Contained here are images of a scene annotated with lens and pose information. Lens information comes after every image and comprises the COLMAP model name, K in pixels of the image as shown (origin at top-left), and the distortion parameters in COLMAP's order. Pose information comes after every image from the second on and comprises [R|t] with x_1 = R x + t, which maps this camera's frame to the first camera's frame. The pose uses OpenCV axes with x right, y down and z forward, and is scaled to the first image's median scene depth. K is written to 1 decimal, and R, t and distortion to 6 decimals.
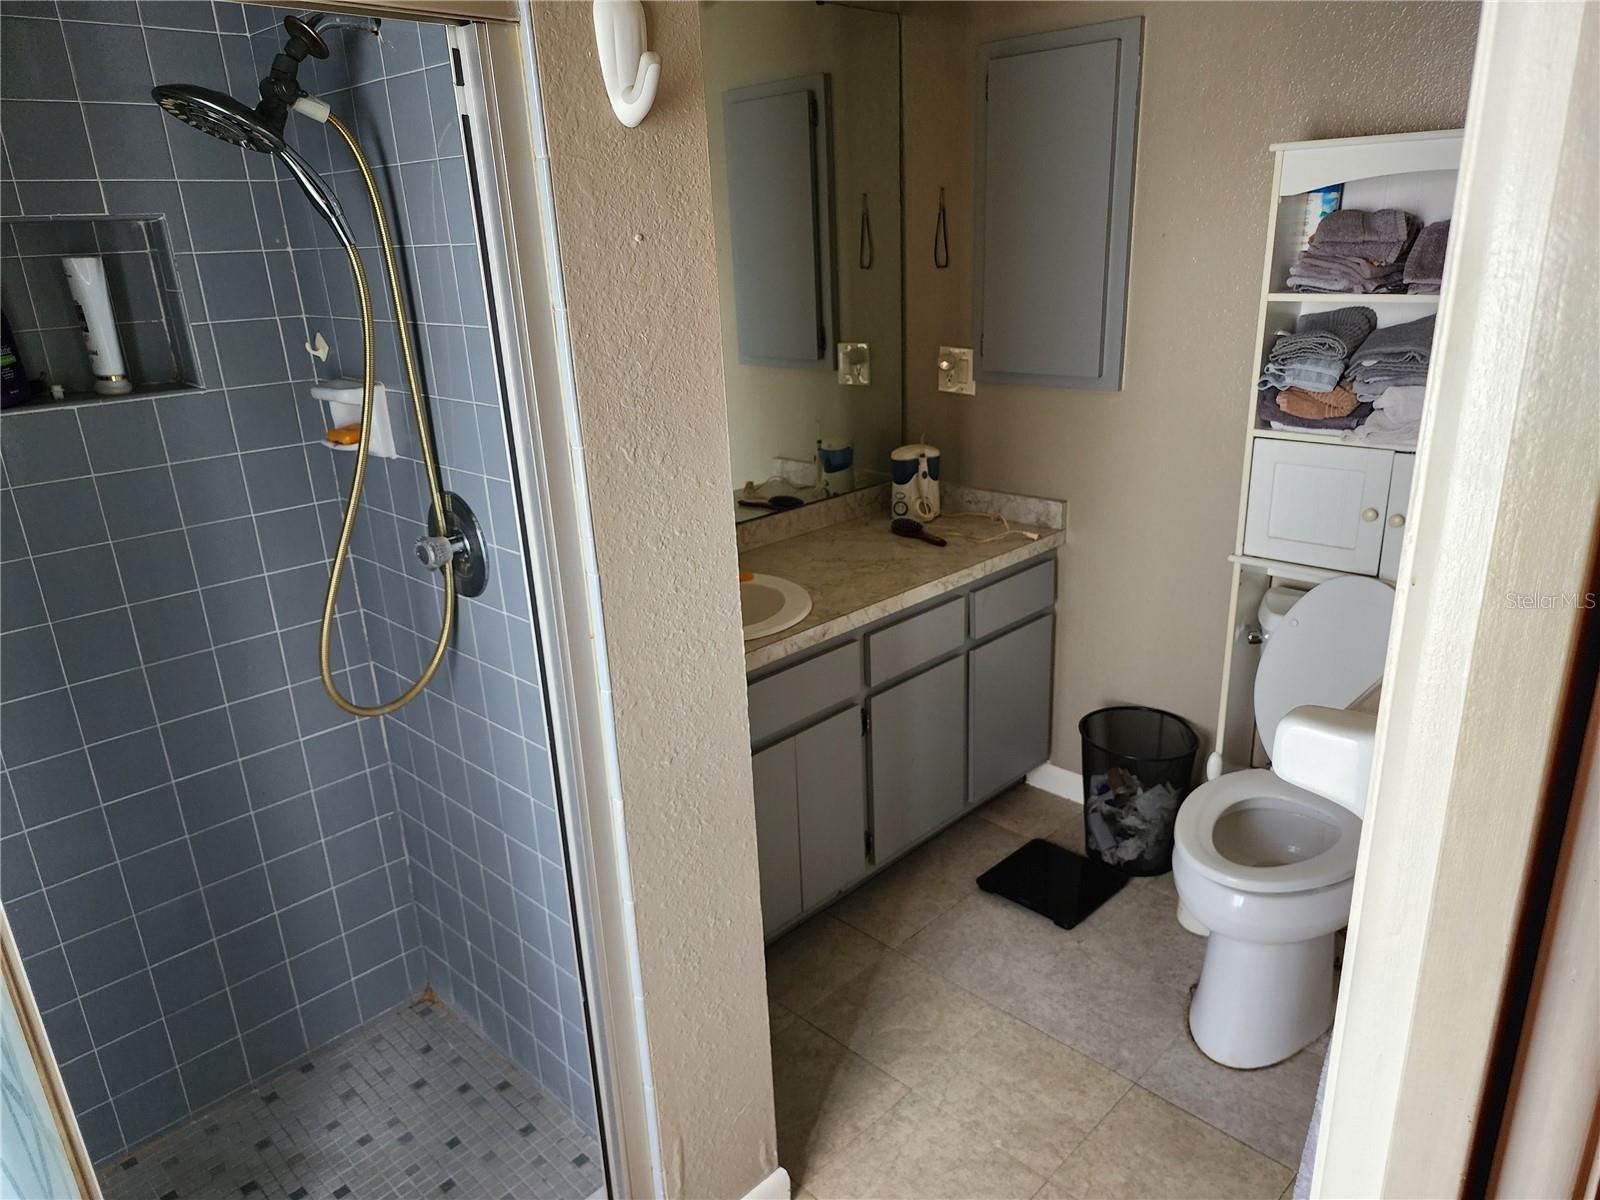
lens RADIAL K [[1074.3, 0, 802.8], [0, 1074.3, 607.0], [0, 0, 1]] dist [0.081940, -0.079407]
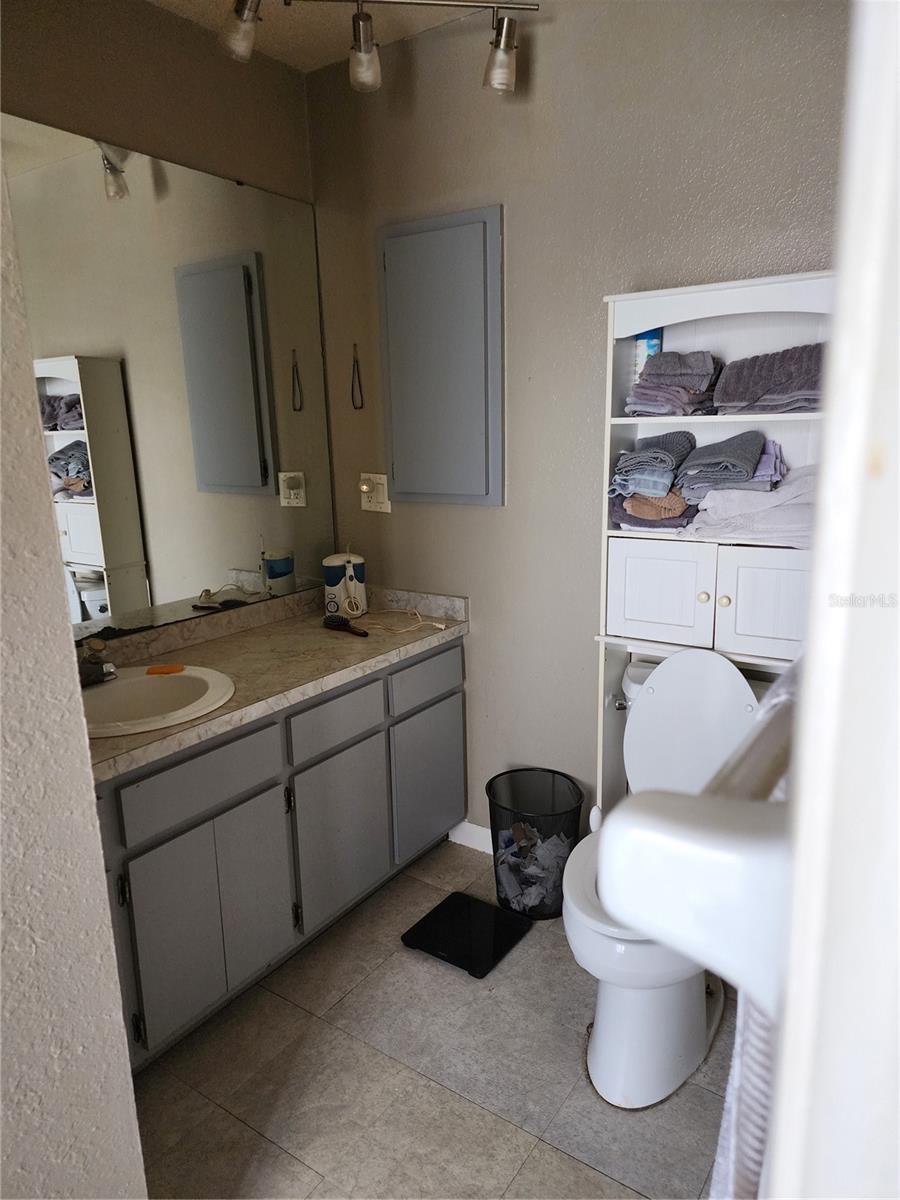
lens RADIAL K [[800.6, 0, 434.7], [0, 800.6, 605.7], [0, 0, 1]] dist [0.087821, -0.072594]
pose [[0.986714, -0.022137, 0.160953, 0.073082], [0.040077, 0.993224, -0.109084, 0.008036], [-0.157447, 0.114085, 0.980915, 0.151524]]
